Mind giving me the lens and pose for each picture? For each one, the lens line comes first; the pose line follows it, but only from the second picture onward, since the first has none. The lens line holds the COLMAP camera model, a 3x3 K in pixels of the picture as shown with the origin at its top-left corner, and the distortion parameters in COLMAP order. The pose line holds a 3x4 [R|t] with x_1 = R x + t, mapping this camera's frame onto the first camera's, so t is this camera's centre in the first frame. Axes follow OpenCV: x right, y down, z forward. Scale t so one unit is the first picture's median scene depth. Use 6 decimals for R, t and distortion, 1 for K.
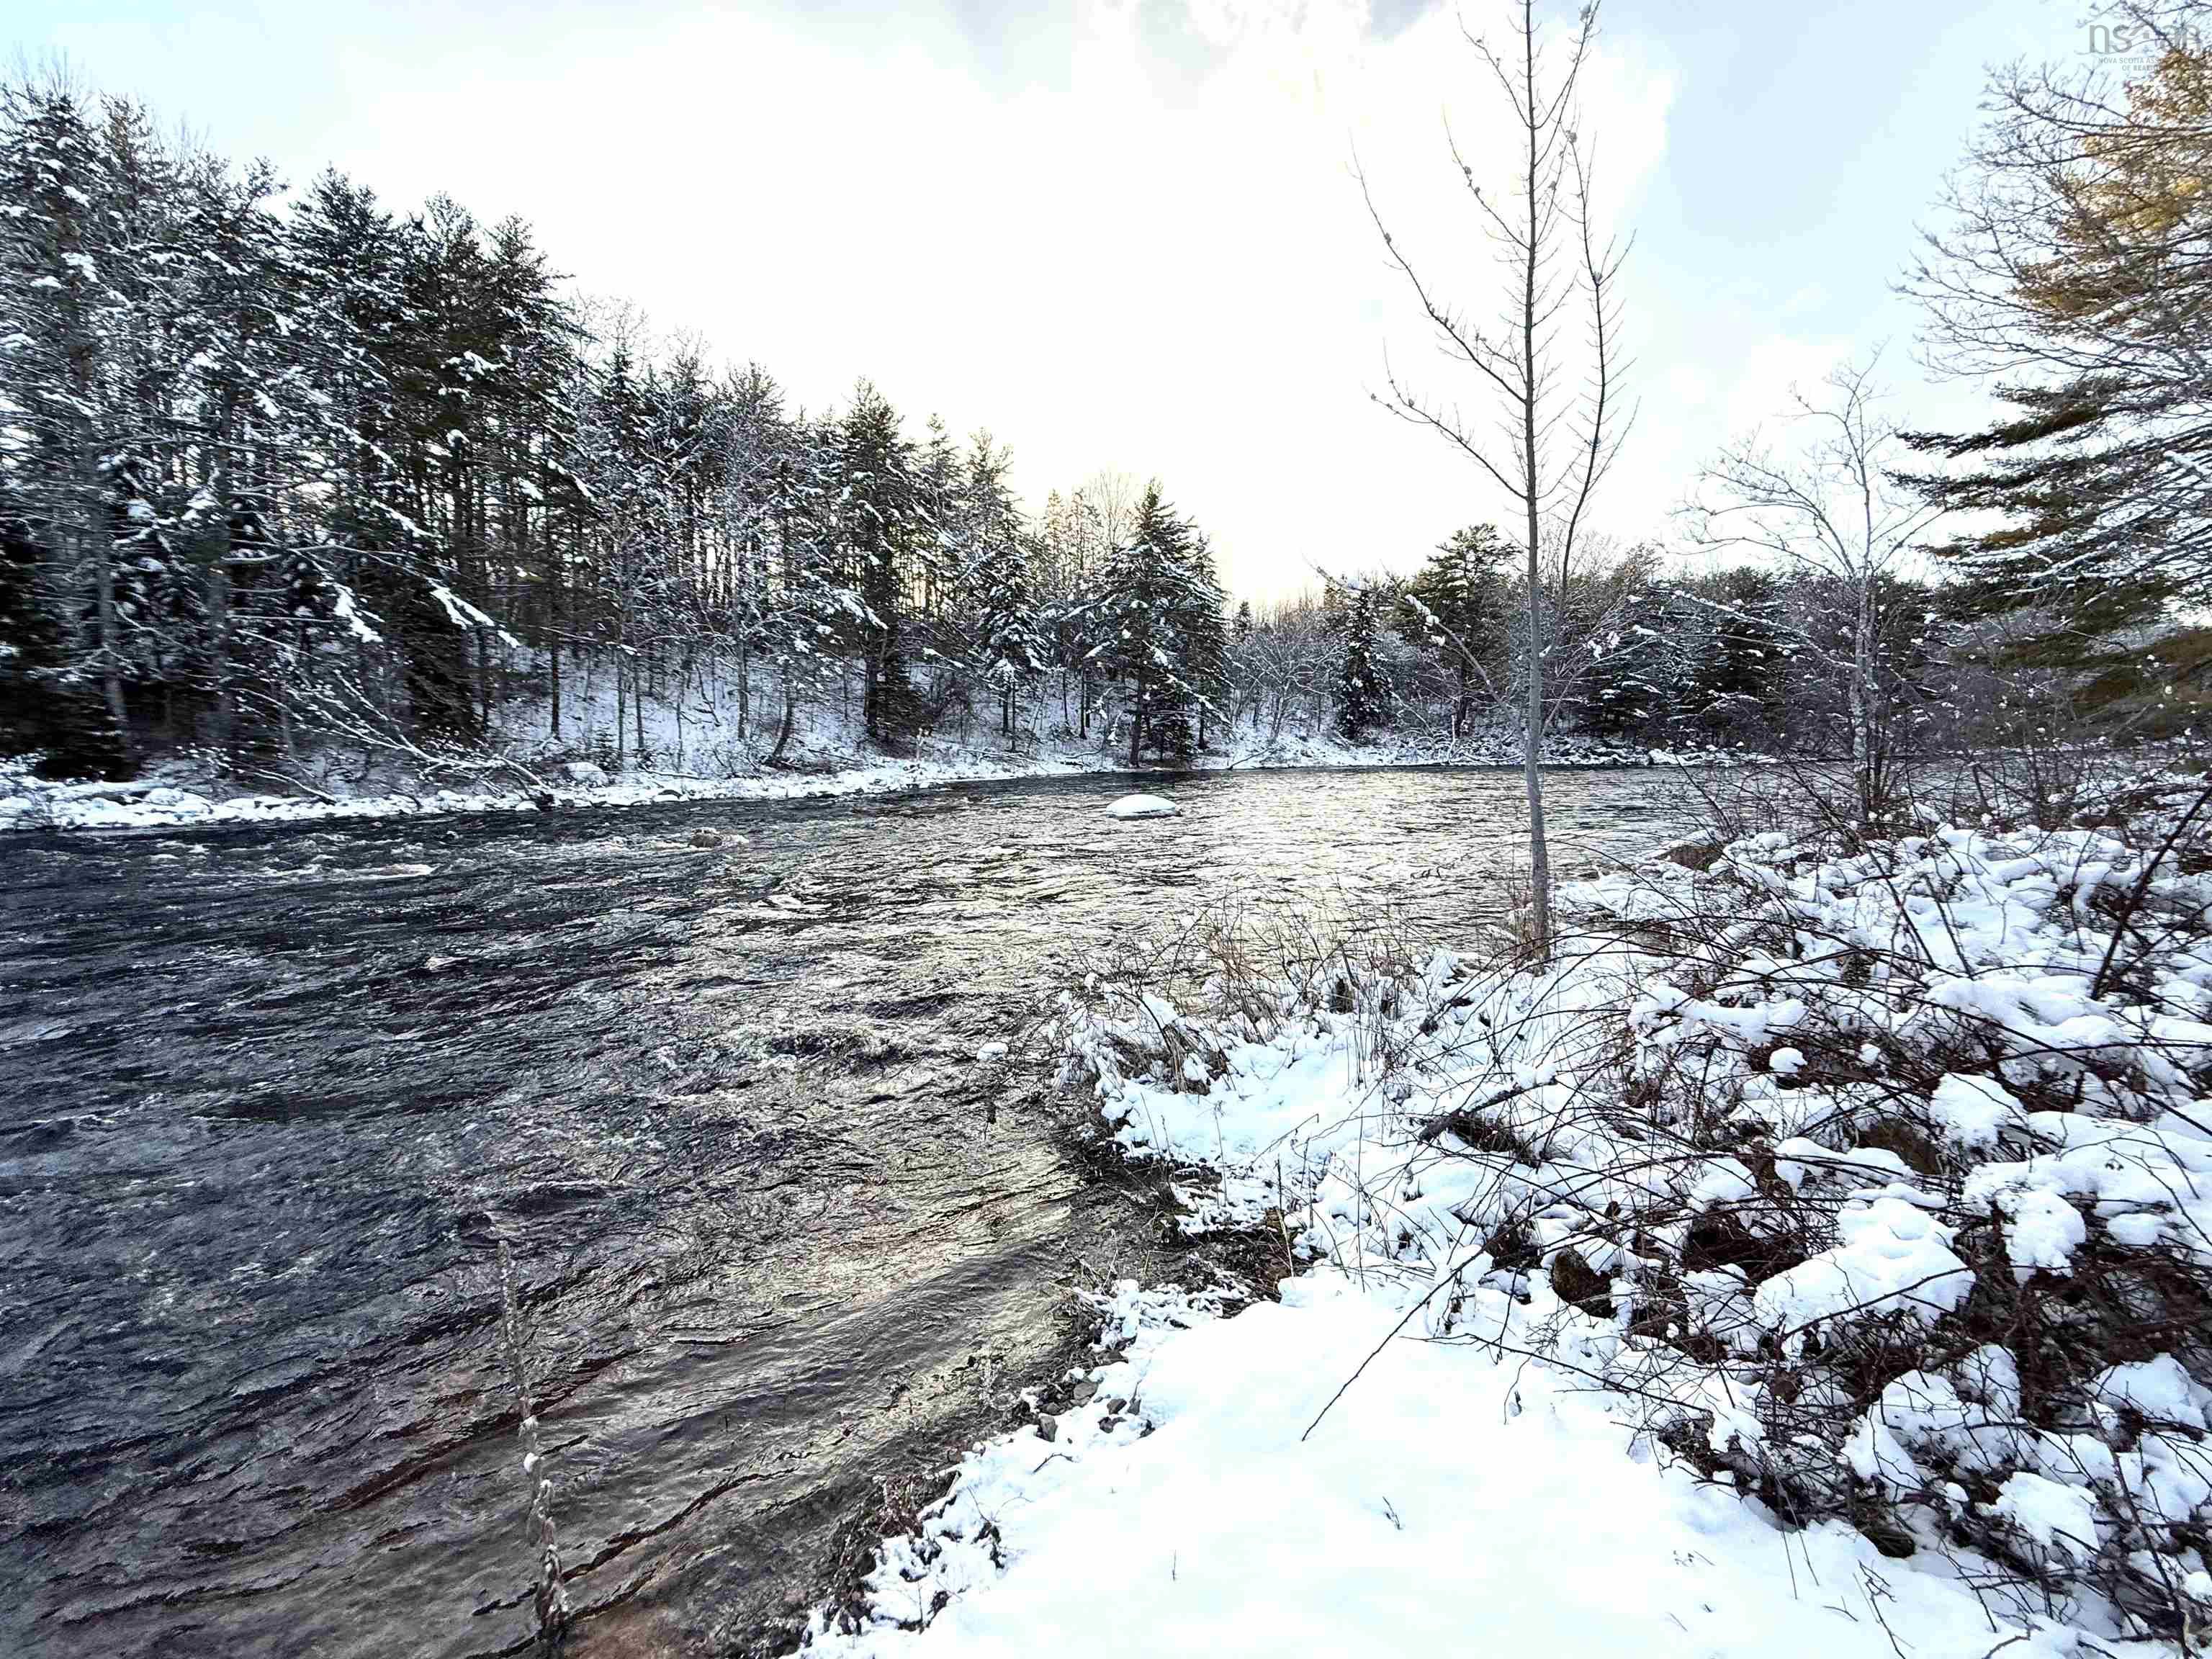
lens RADIAL K [[876.8, 0, 1100.6], [0, 876.8, 827.6], [0, 0, 1]] dist [0.000748, -0.000206]
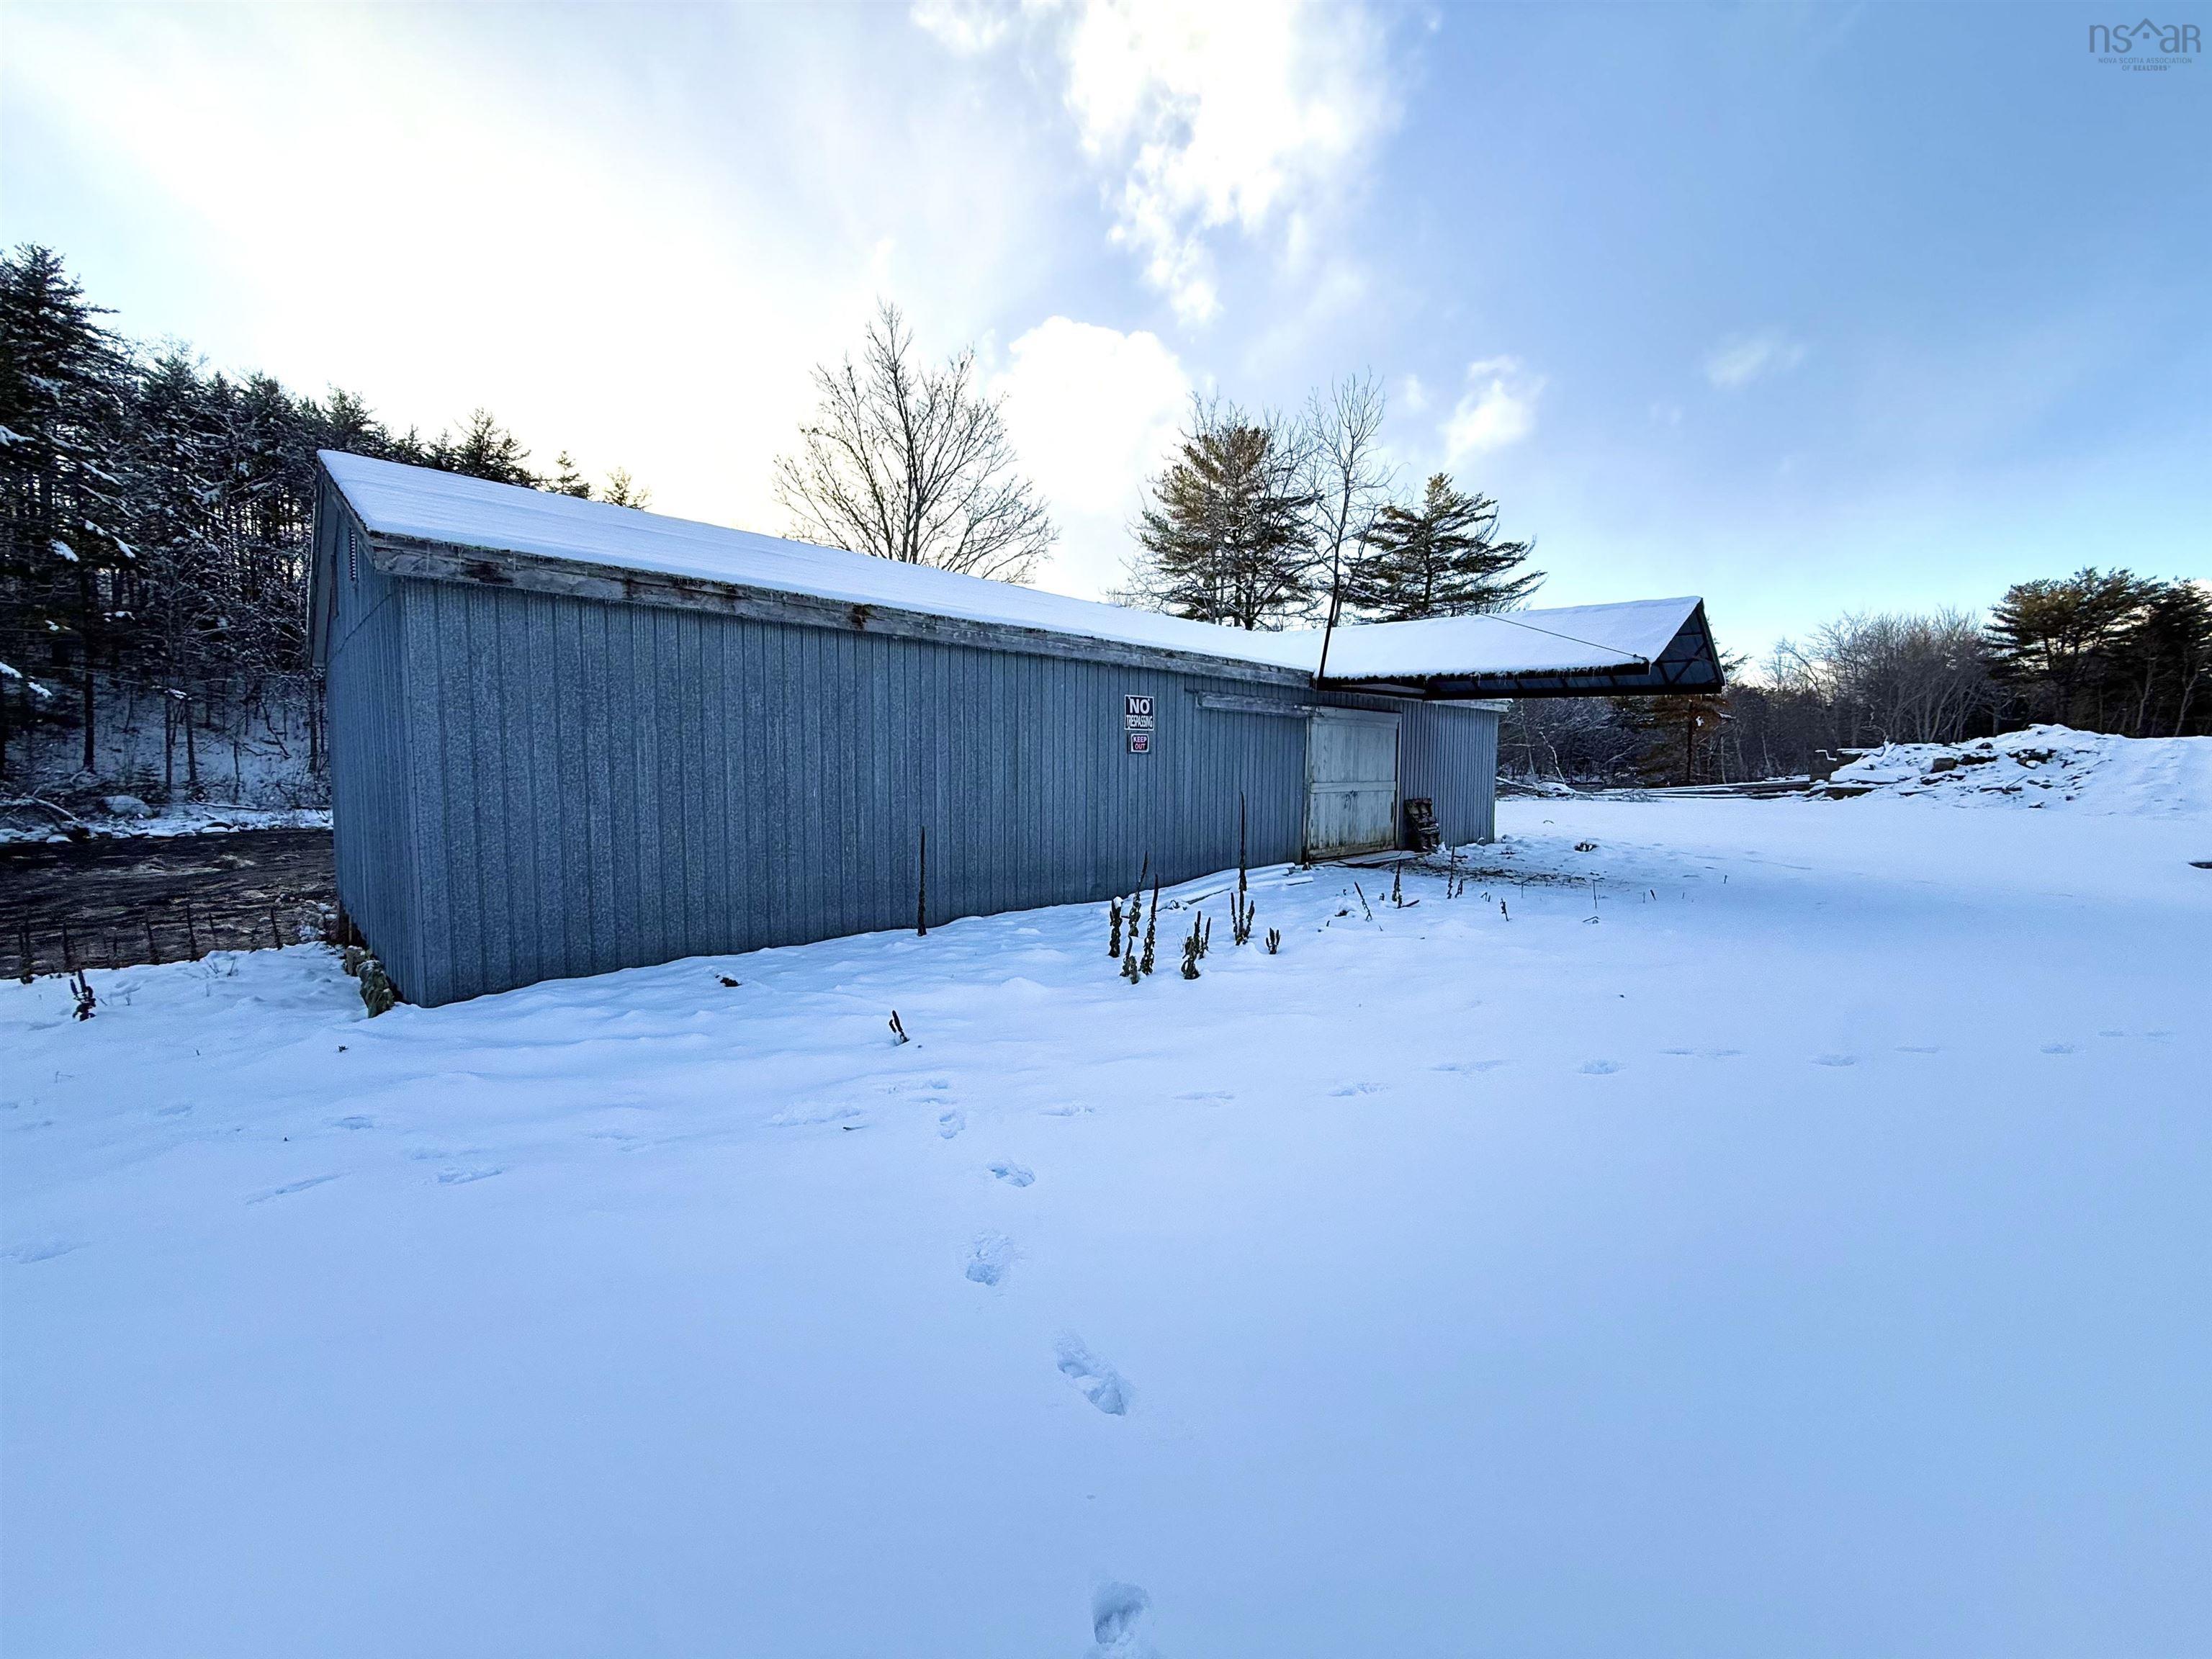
lens RADIAL K [[876.8, 0, 1100.6], [0, 876.8, 827.6], [0, 0, 1]] dist [0.000748, -0.000206]
pose [[0.953462, -0.003207, 0.301497, 0.235320], [0.009309, 0.999780, -0.018803, -0.003393], [-0.301370, 0.020735, 0.953282, -0.397118]]
